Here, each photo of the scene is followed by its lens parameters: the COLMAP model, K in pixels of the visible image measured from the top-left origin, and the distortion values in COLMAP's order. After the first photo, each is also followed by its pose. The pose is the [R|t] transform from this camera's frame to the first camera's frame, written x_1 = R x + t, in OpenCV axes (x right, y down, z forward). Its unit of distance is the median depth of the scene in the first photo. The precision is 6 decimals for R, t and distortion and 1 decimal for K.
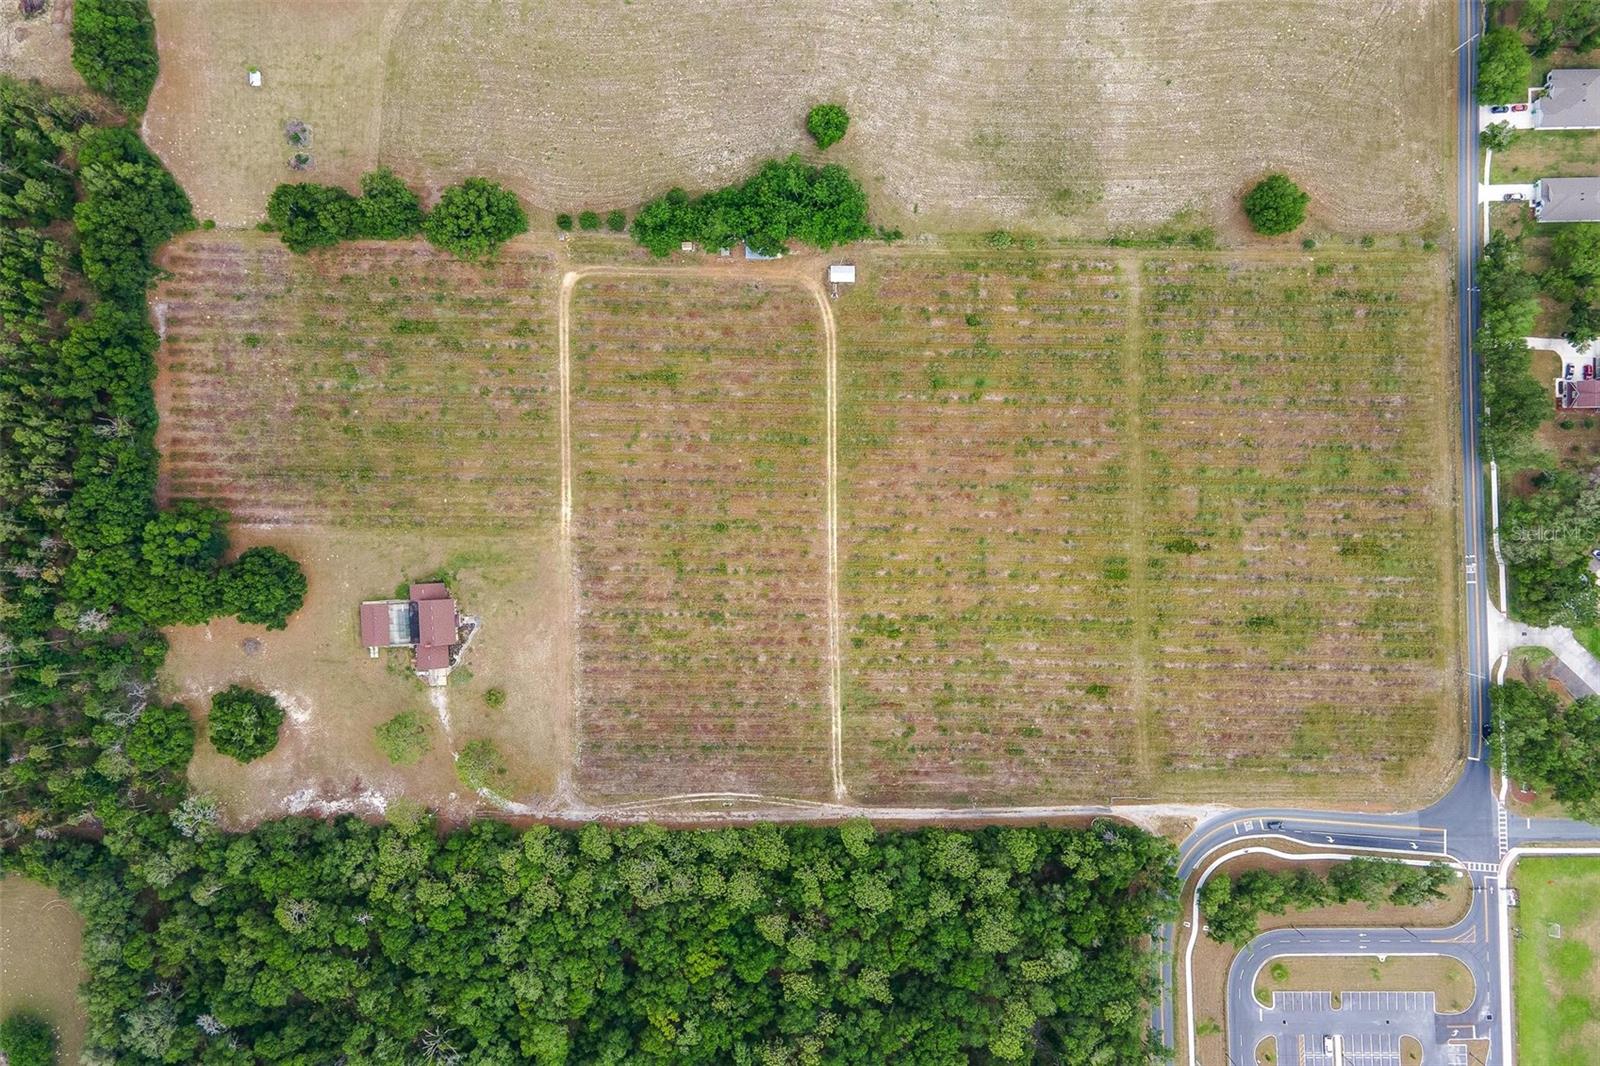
lens RADIAL K [[1200.5, 0, 805.3], [0, 1200.5, 494.2], [0, 0, 1]] dist [0.011379, 0.048452]
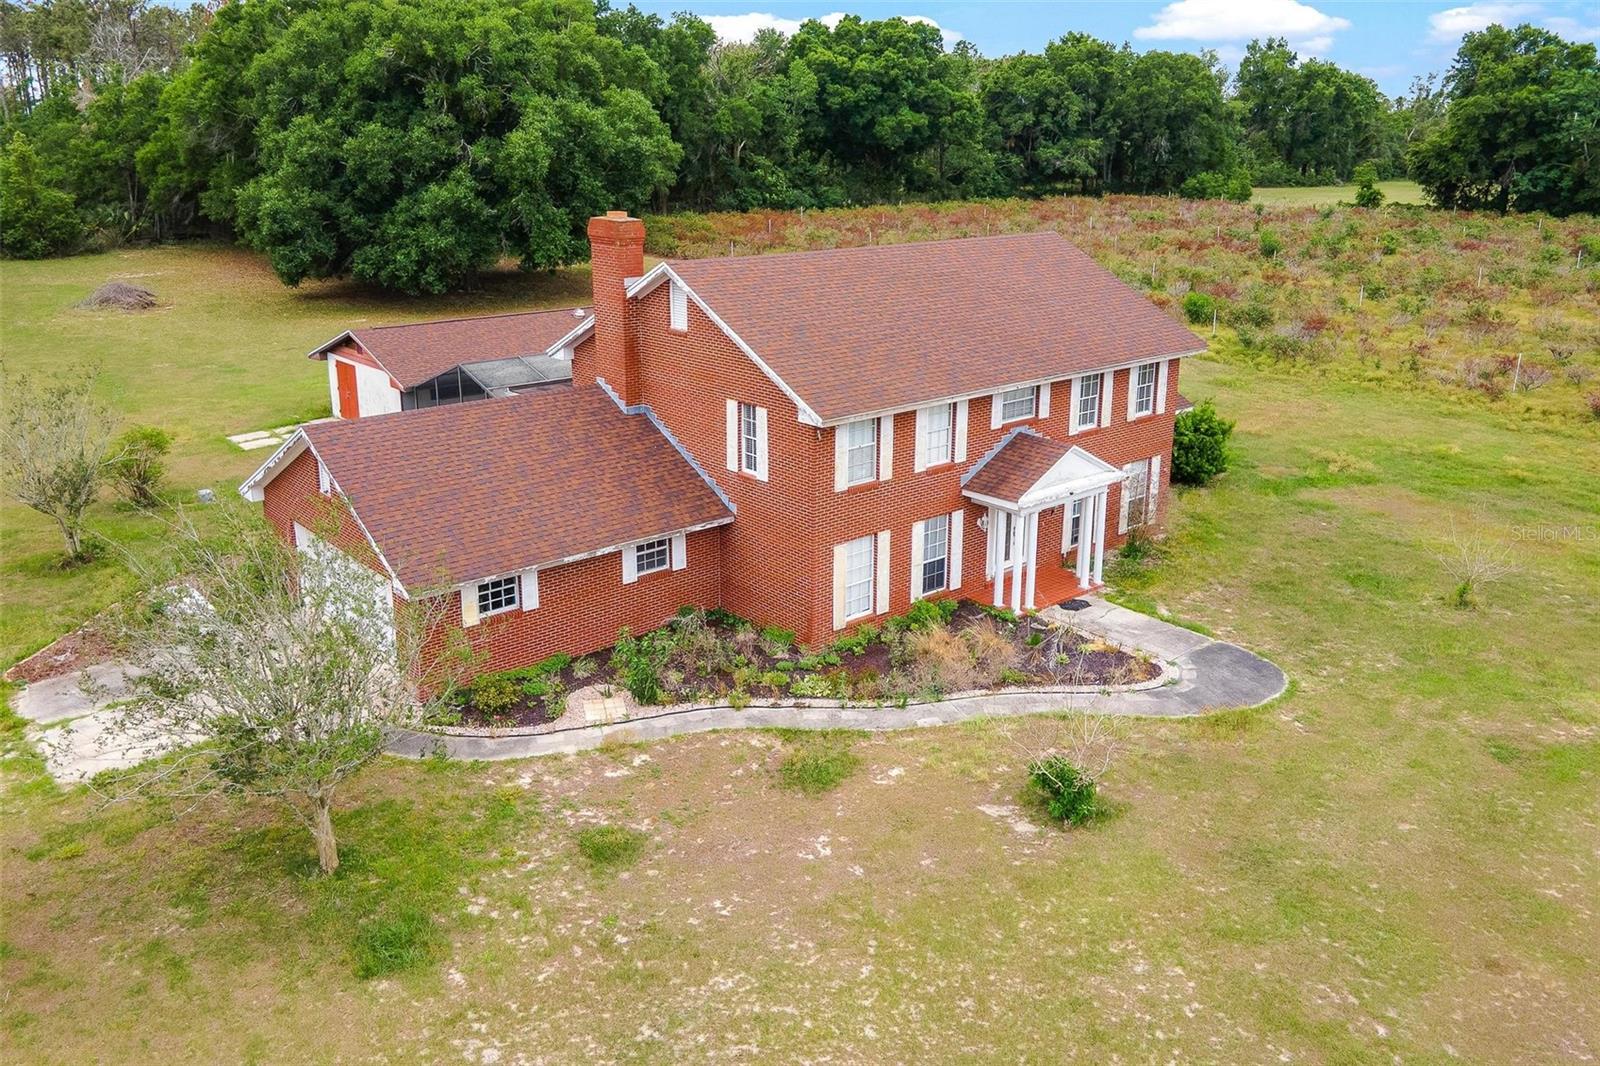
lens RADIAL K [[1269.4, 0, 804.5], [0, 1269.4, 486.9], [0, 0, 1]] dist [0.036686, -0.000579]
pose [[0.617236, 0.190372, -0.763399, -0.235446], [-0.786268, 0.184207, -0.589789, 0.164054], [0.028344, 0.964275, 0.263383, 0.972924]]
